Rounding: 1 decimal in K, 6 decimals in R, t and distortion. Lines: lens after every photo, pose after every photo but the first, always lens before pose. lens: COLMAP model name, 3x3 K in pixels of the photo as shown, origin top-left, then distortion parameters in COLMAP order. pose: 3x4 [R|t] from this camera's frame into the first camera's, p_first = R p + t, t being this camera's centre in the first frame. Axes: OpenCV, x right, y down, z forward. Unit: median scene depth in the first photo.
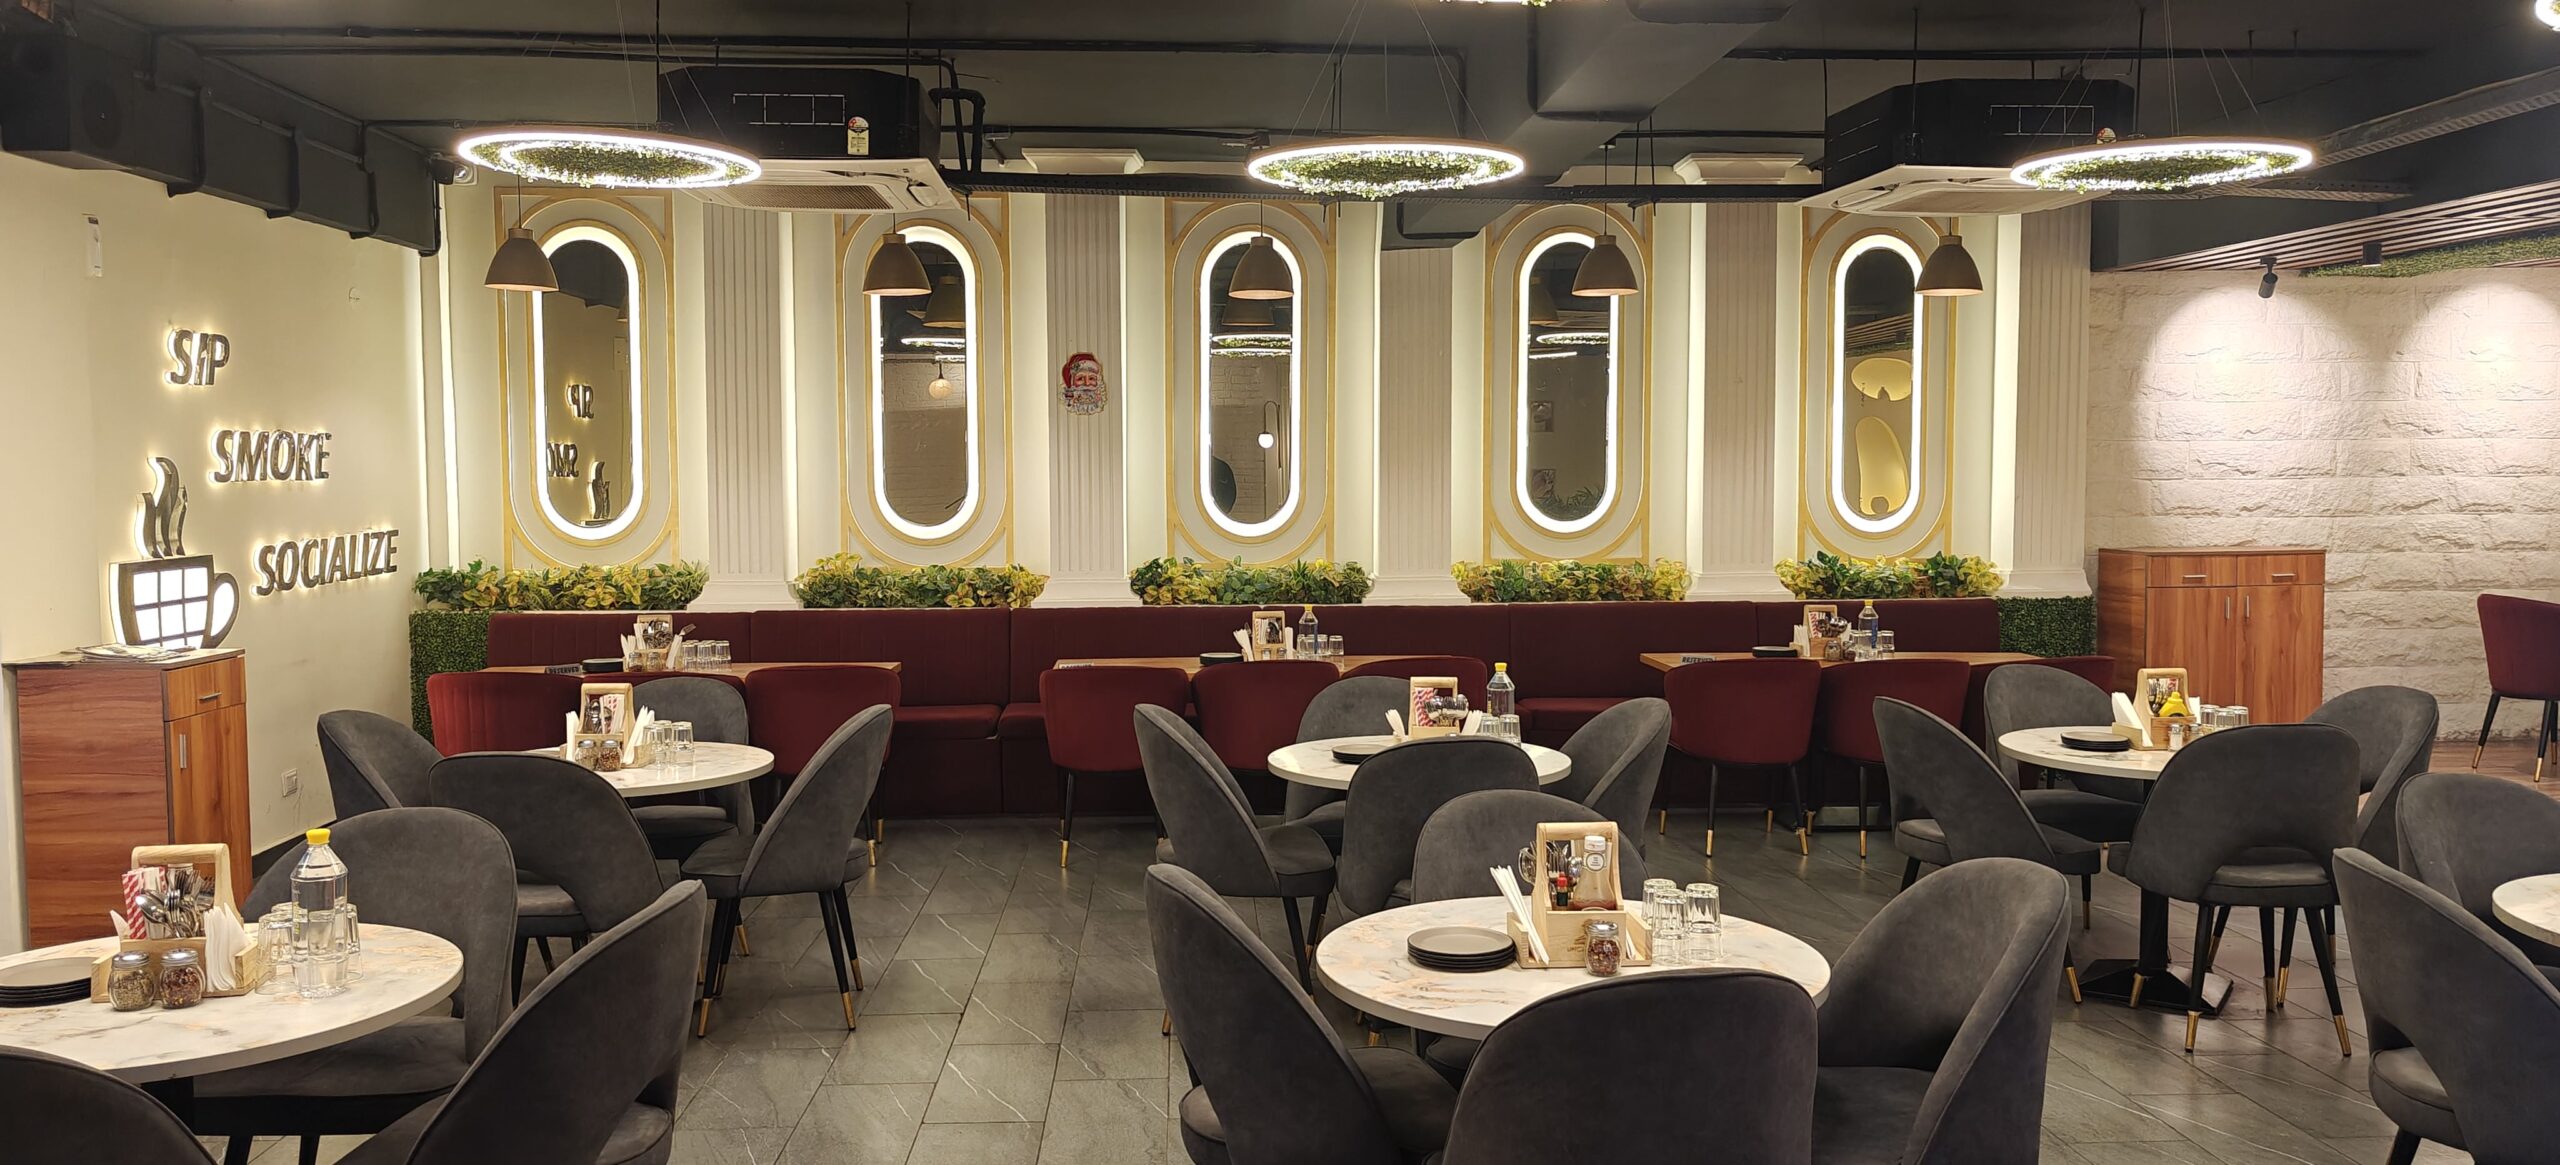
lens RADIAL K [[1858.2, 0, 1279.3], [0, 1858.2, 574.2], [0, 0, 1]] dist [0.034883, -0.003011]
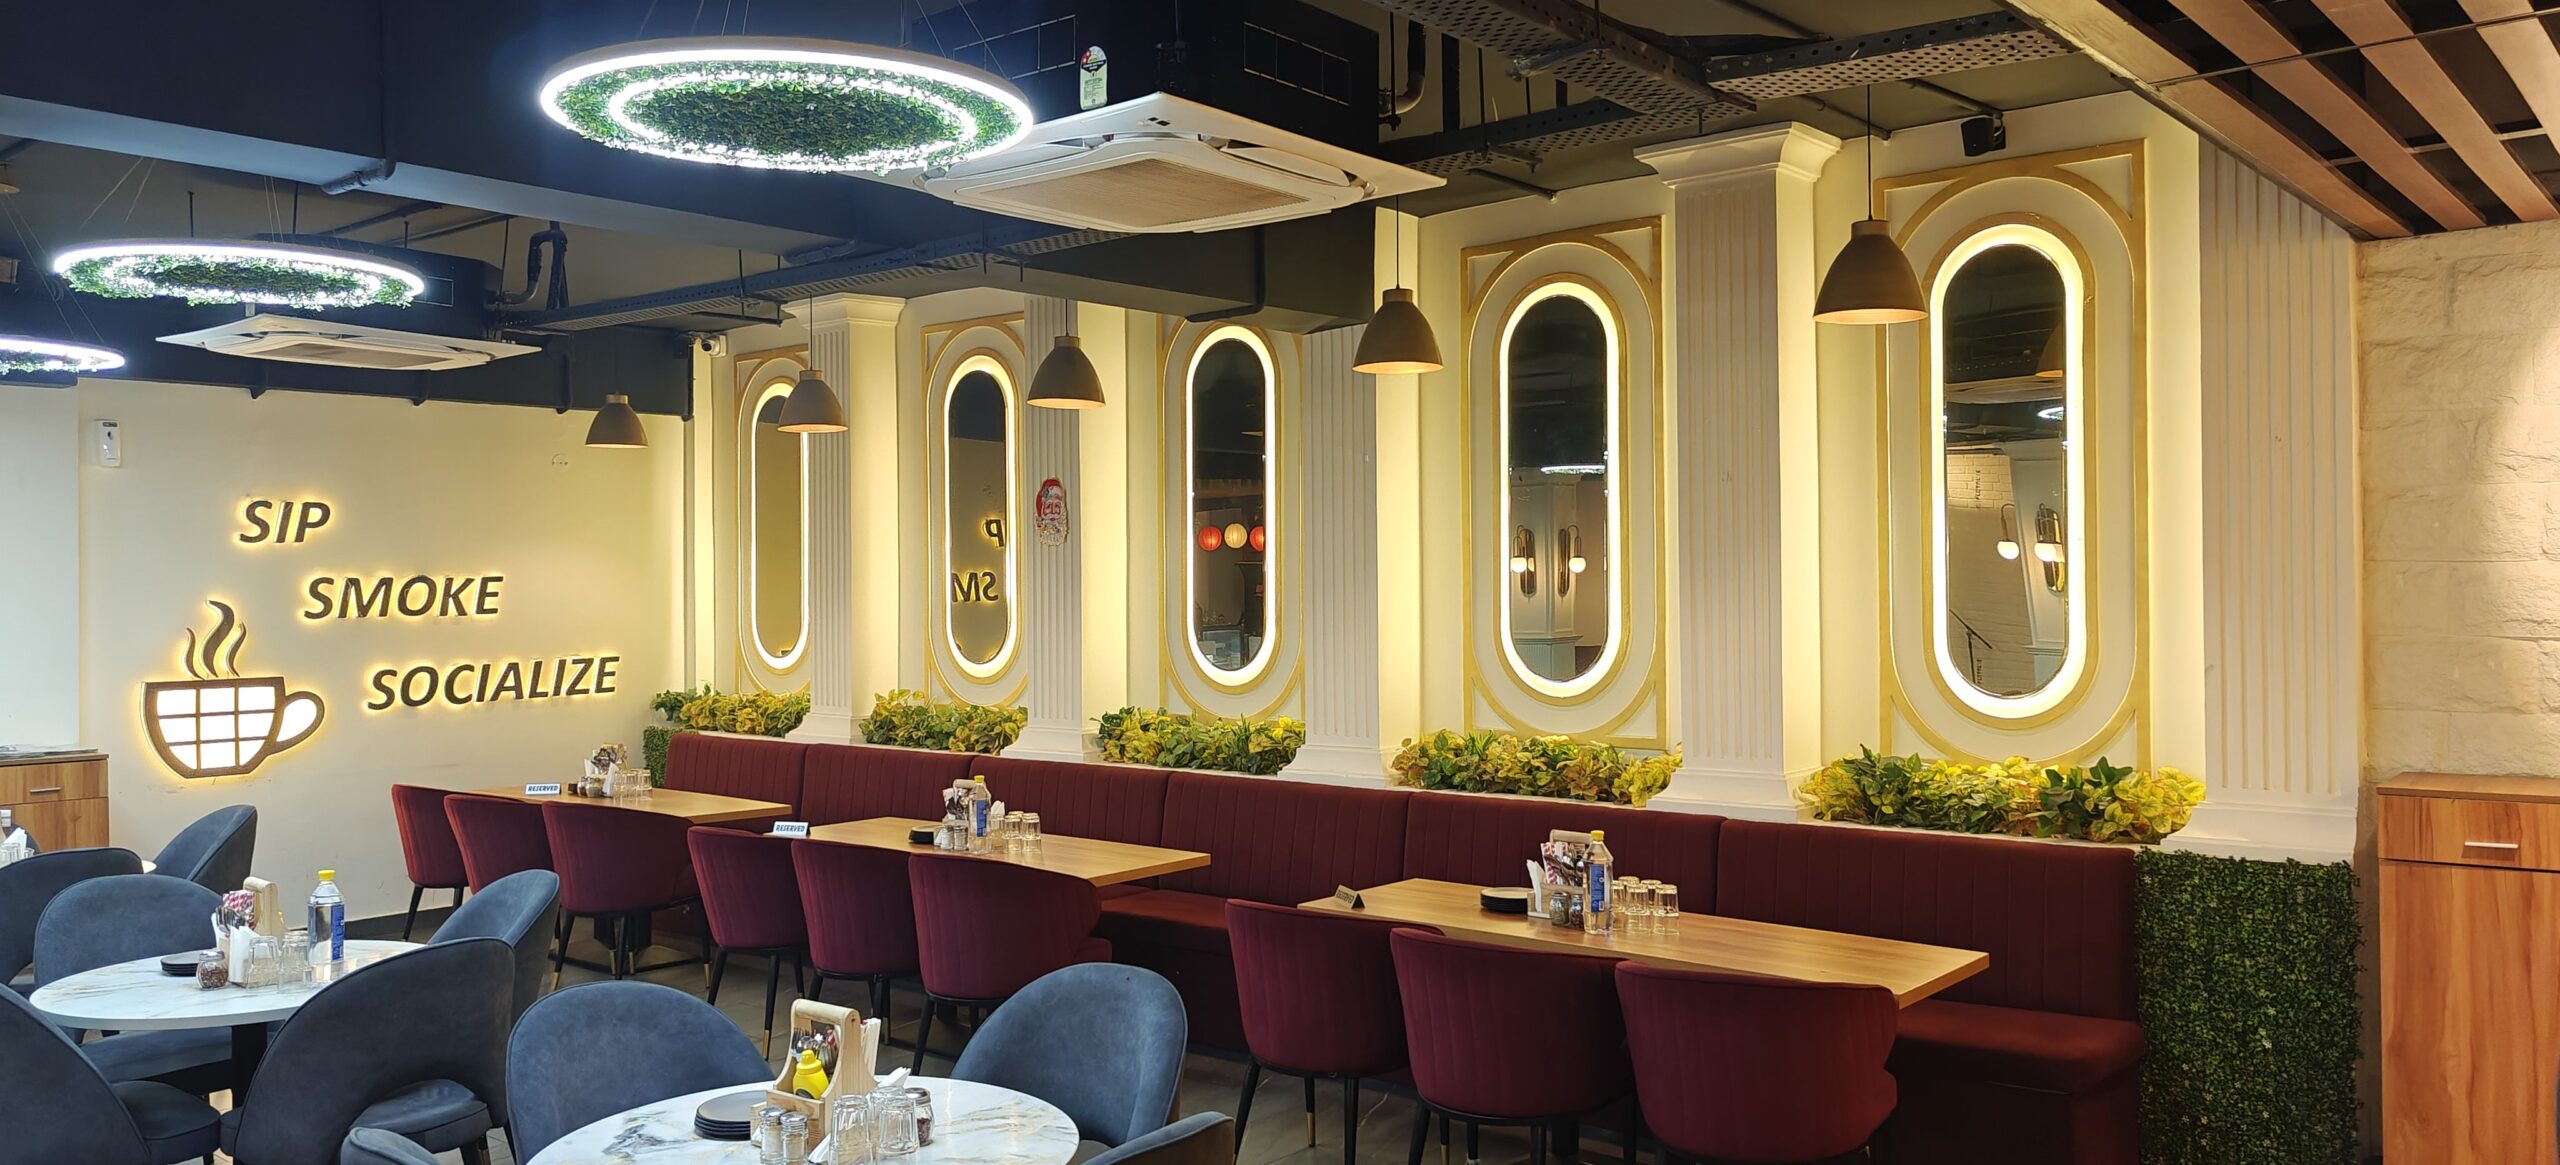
lens RADIAL K [[1858.2, 0, 1274.1], [0, 1858.2, 584.2], [0, 0, 1]] dist [0.034883, -0.003011]
pose [[0.714256, -0.002463, -0.699880, 0.615567], [-0.035583, 0.998573, -0.039828, -0.035804], [0.698979, 0.053351, 0.713149, 0.440132]]
